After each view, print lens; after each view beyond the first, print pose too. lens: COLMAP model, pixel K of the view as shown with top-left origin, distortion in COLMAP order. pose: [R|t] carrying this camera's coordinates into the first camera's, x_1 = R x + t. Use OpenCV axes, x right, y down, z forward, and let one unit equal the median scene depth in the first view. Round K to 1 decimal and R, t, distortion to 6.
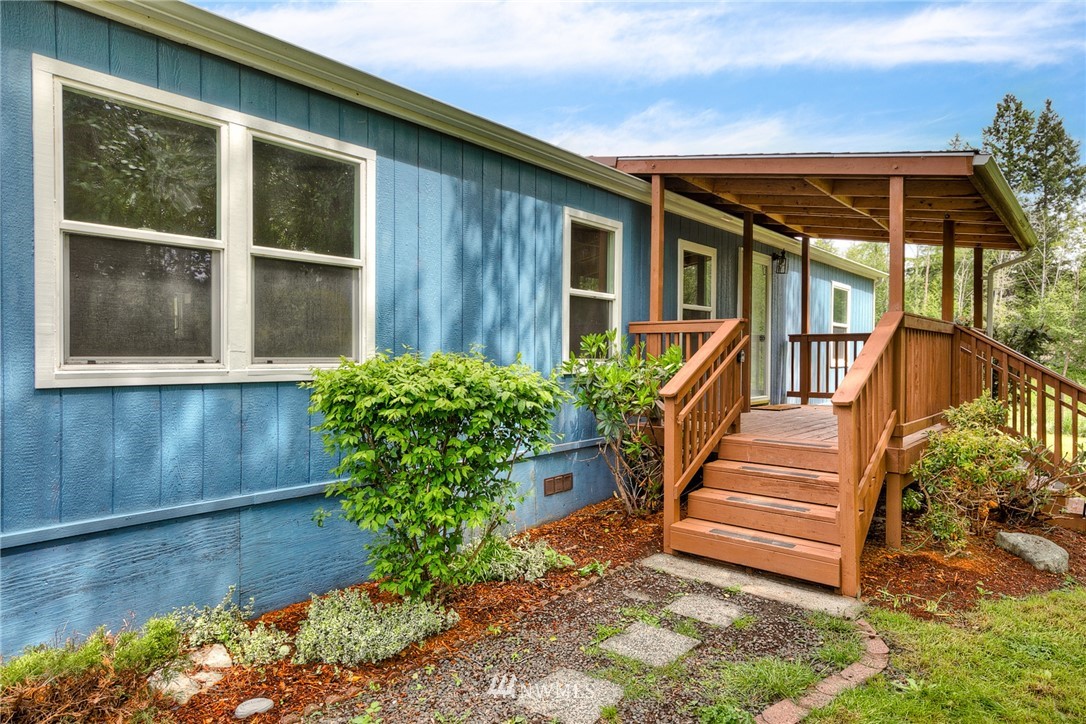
lens RADIAL K [[643.8, 0, 543.0], [0, 643.8, 362.0], [0, 0, 1]] dist [0.000094, 0.000005]
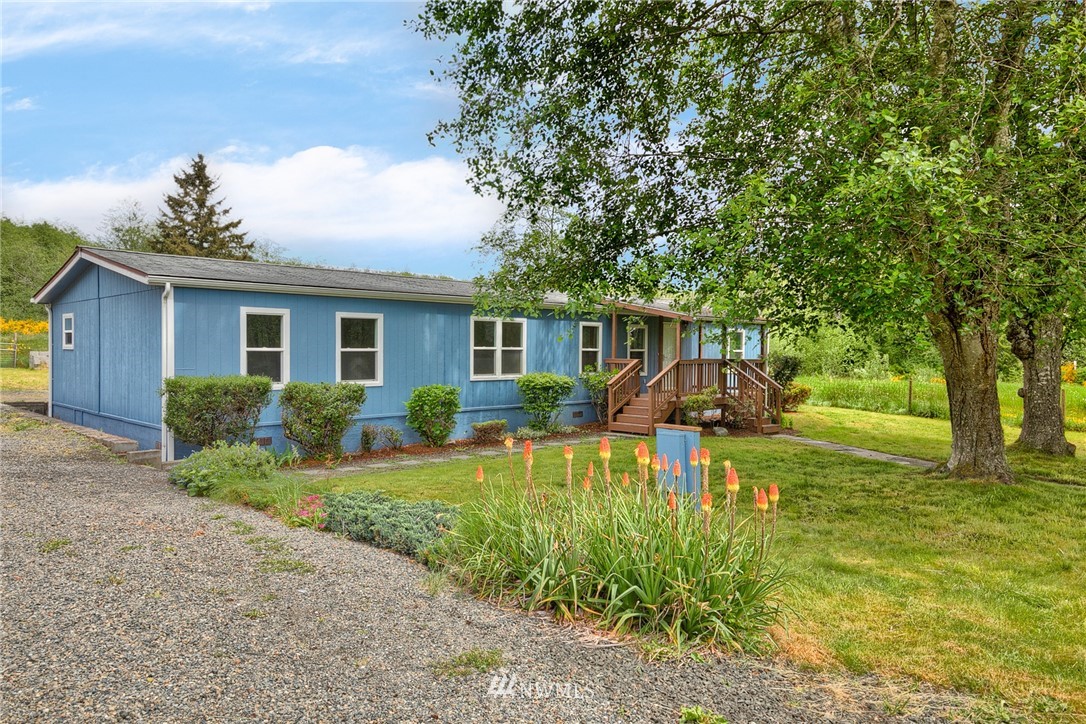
lens RADIAL K [[756.7, 0, 543.0], [0, 756.7, 362.0], [0, 0, 1]] dist [-0.000080, -0.000016]
pose [[0.996711, 0.005630, -0.080846, 0.174836], [-0.005149, 0.999968, 0.006149, -0.091563], [0.080878, -0.005713, 0.996708, -3.102474]]
